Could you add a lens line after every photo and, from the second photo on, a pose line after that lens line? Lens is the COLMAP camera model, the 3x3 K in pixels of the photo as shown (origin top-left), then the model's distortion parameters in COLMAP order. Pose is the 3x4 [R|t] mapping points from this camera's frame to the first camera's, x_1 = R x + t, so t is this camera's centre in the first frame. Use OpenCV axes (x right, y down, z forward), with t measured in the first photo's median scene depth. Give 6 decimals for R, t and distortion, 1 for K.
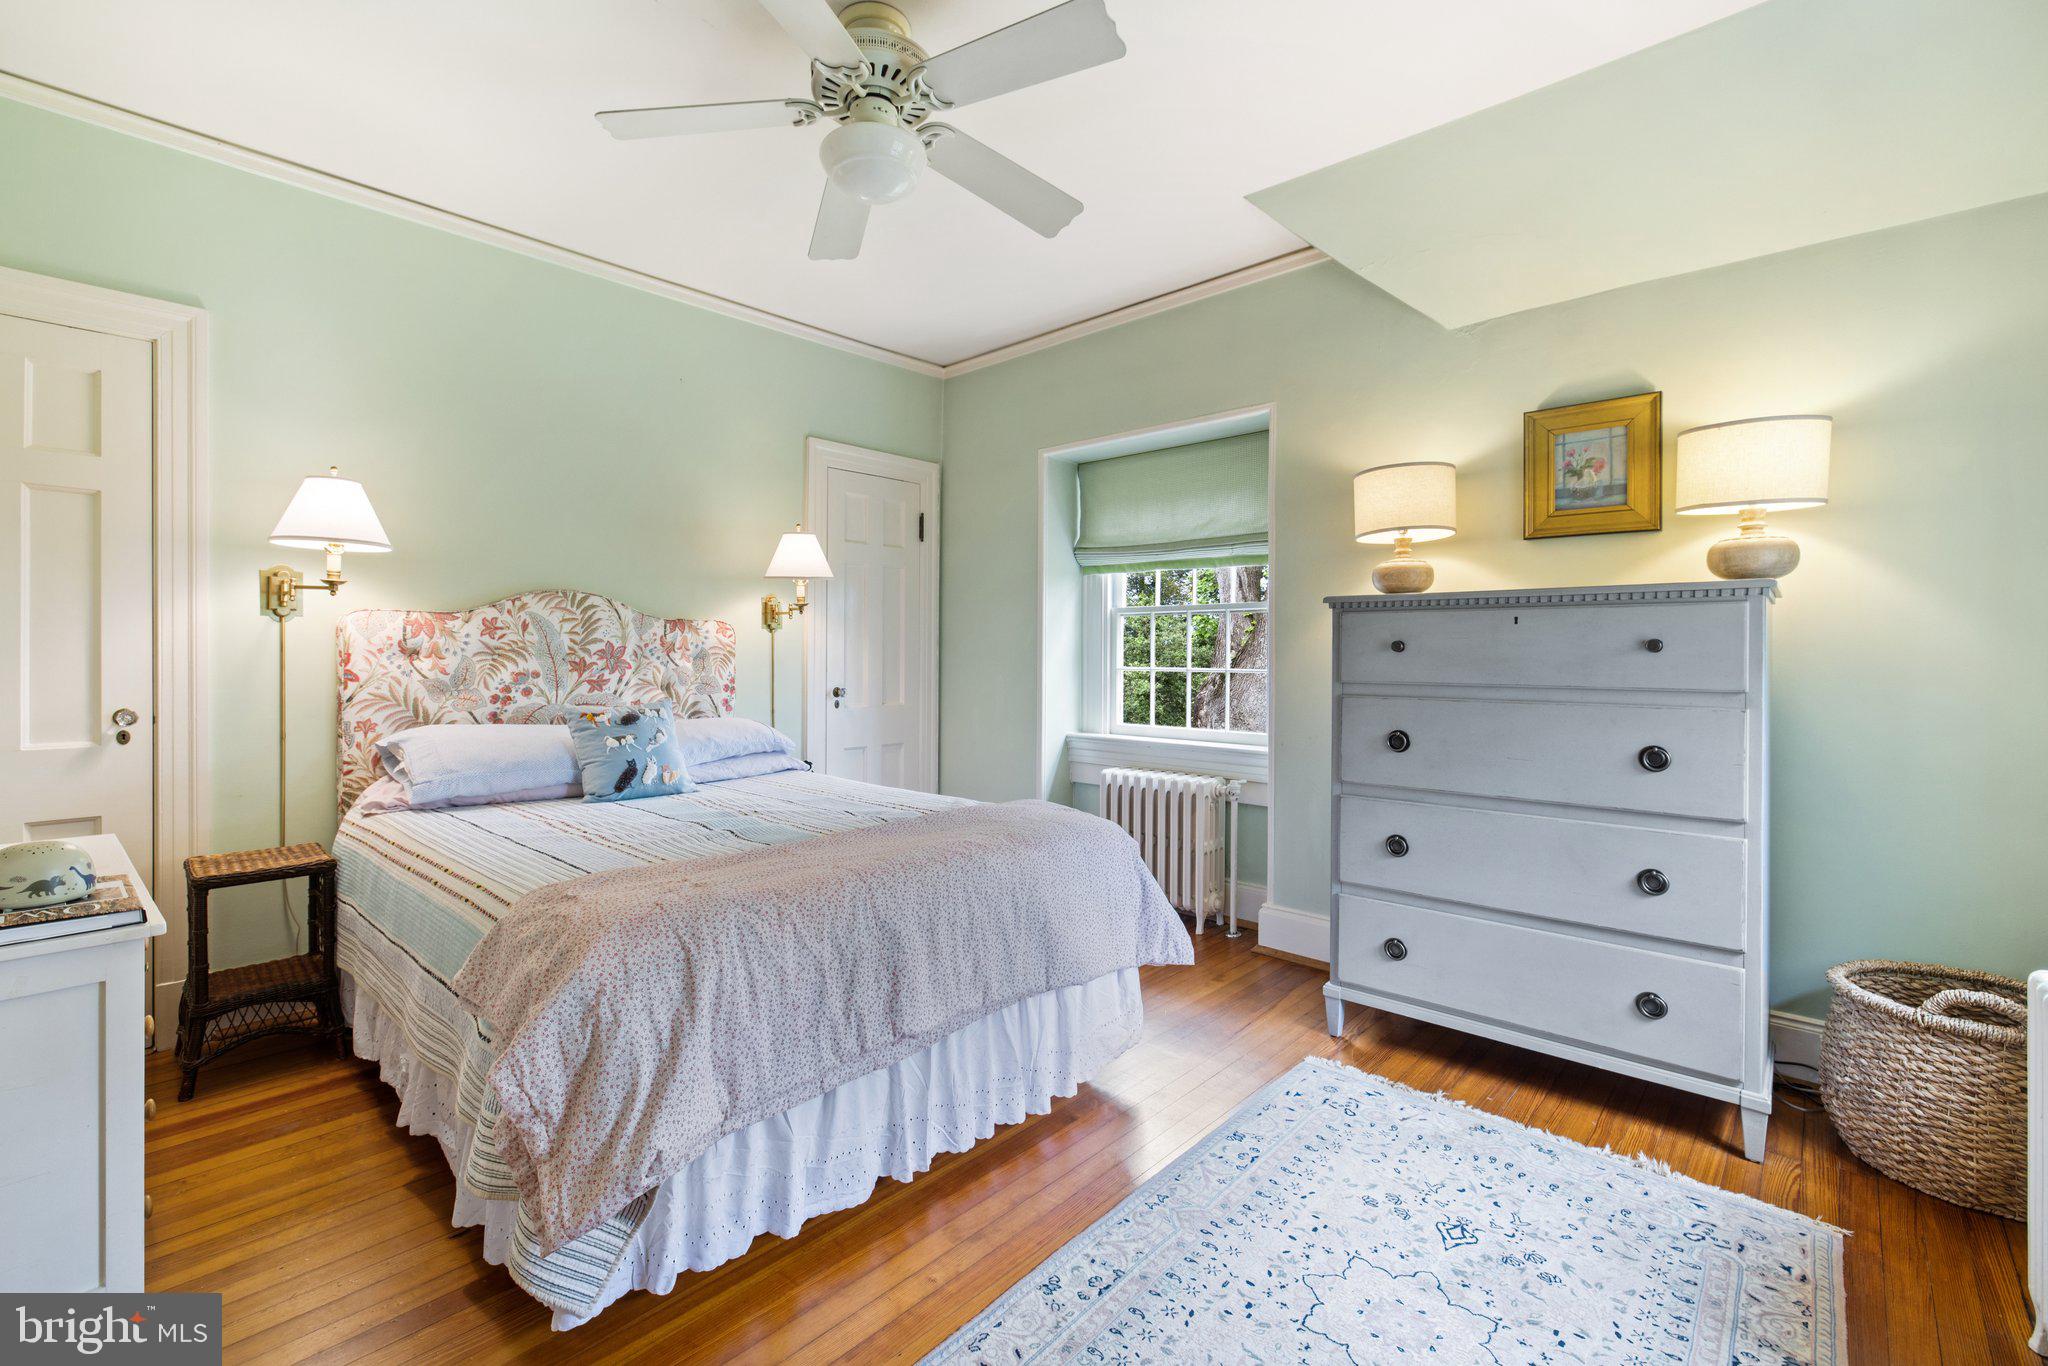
lens RADIAL K [[912.3, 0, 1015.9], [0, 912.3, 664.2], [0, 0, 1]] dist [0.000204, 0.000405]
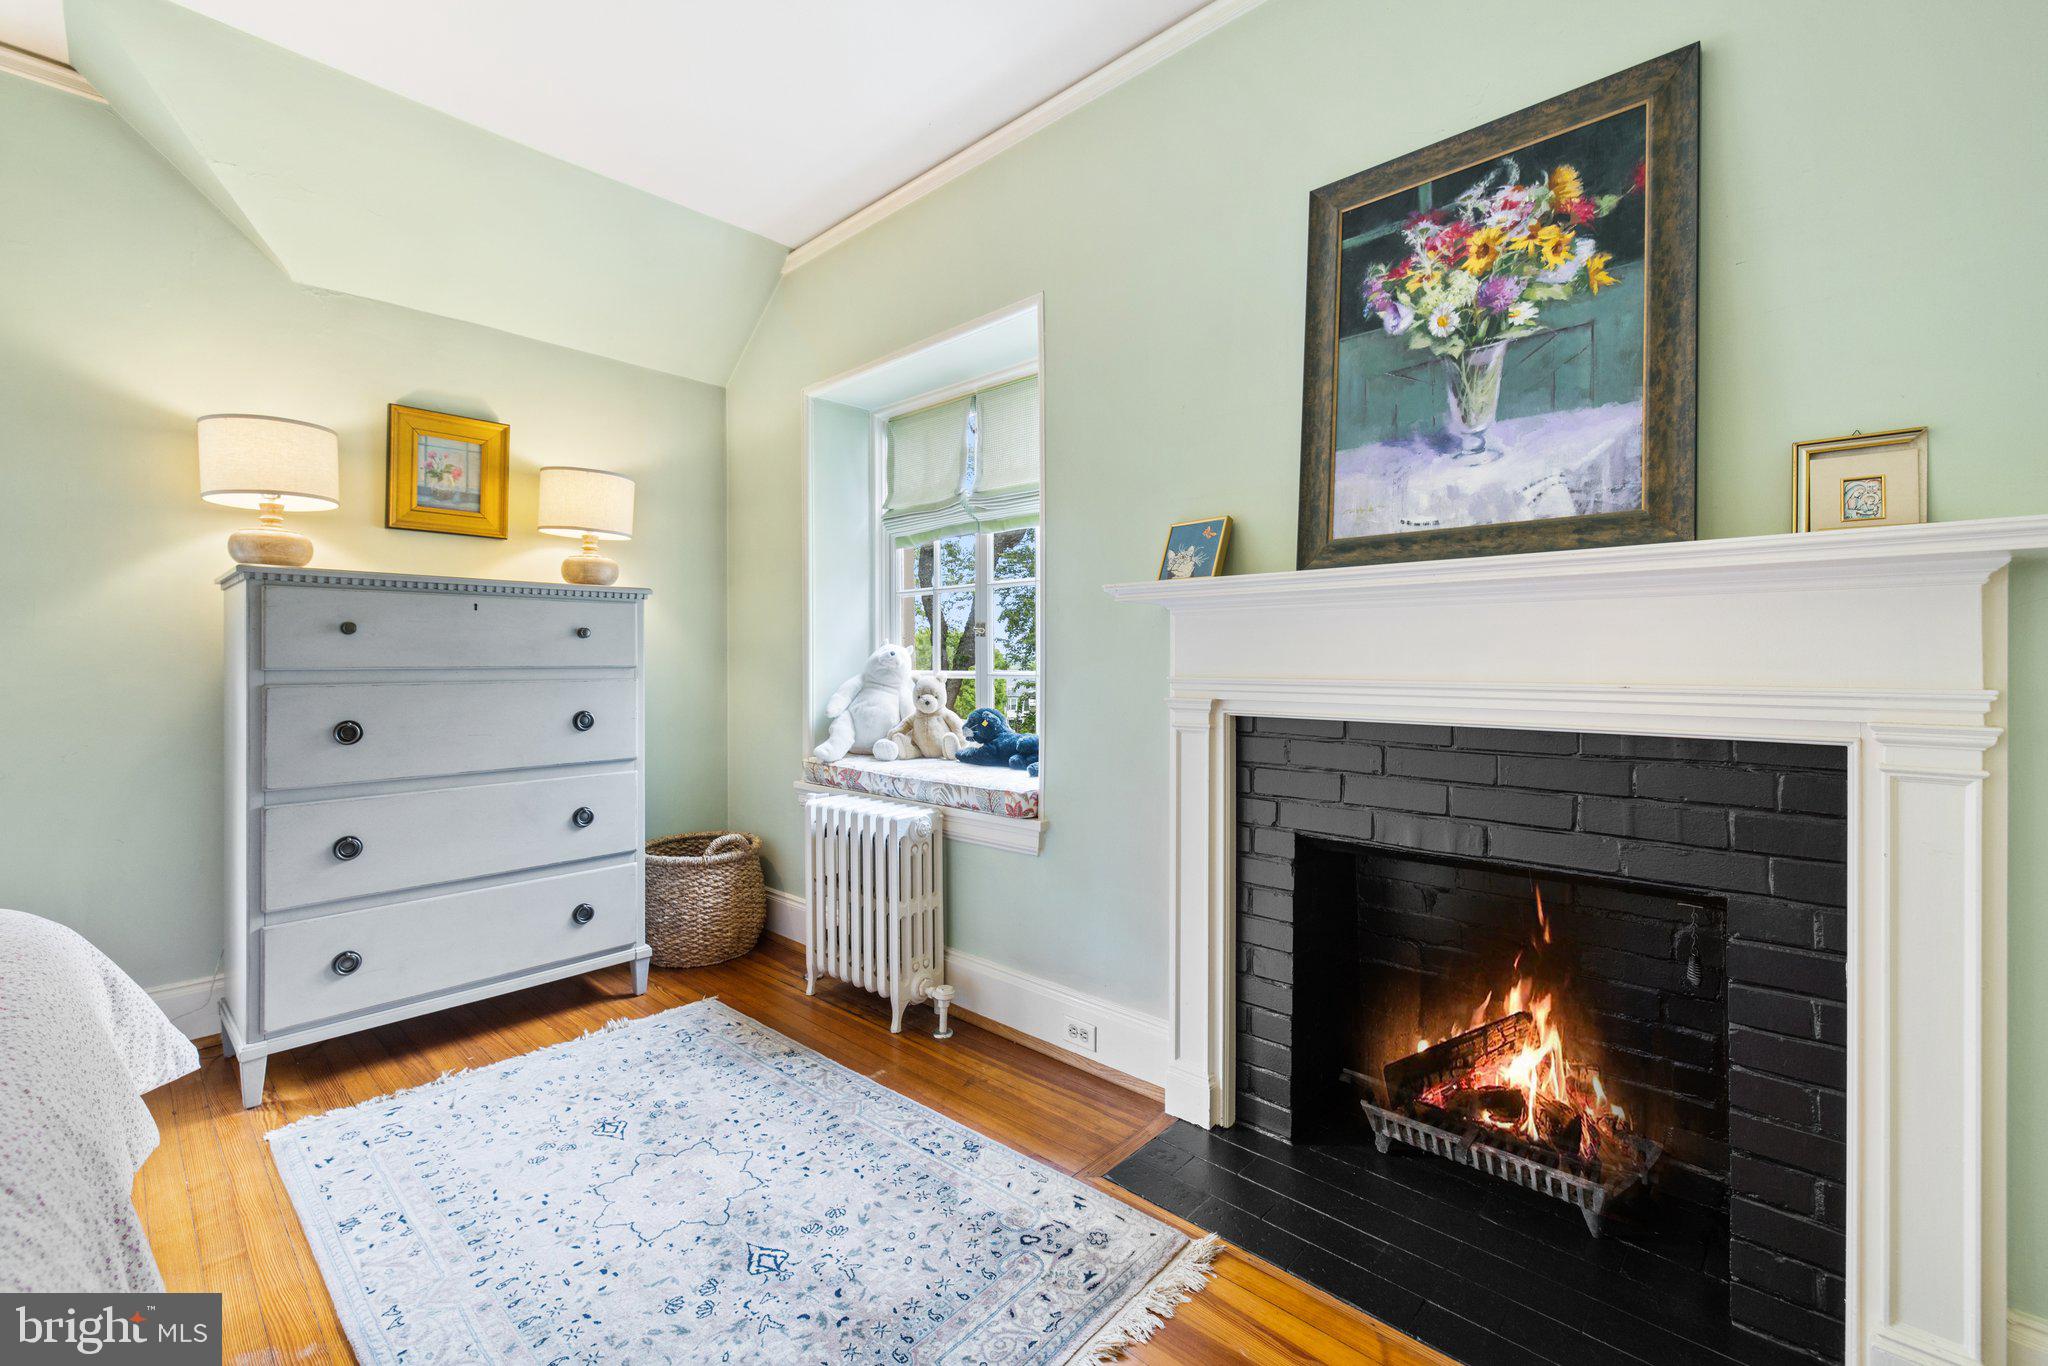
lens RADIAL K [[840.2, 0, 1015.3], [0, 840.2, 665.8], [0, 0, 1]] dist [0.002938, 0.000148]
pose [[0.001457, -0.011321, 0.999935, -0.435161], [0.017645, 0.999781, 0.011294, 0.021070], [-0.999843, 0.017627, 0.001657, 0.347895]]
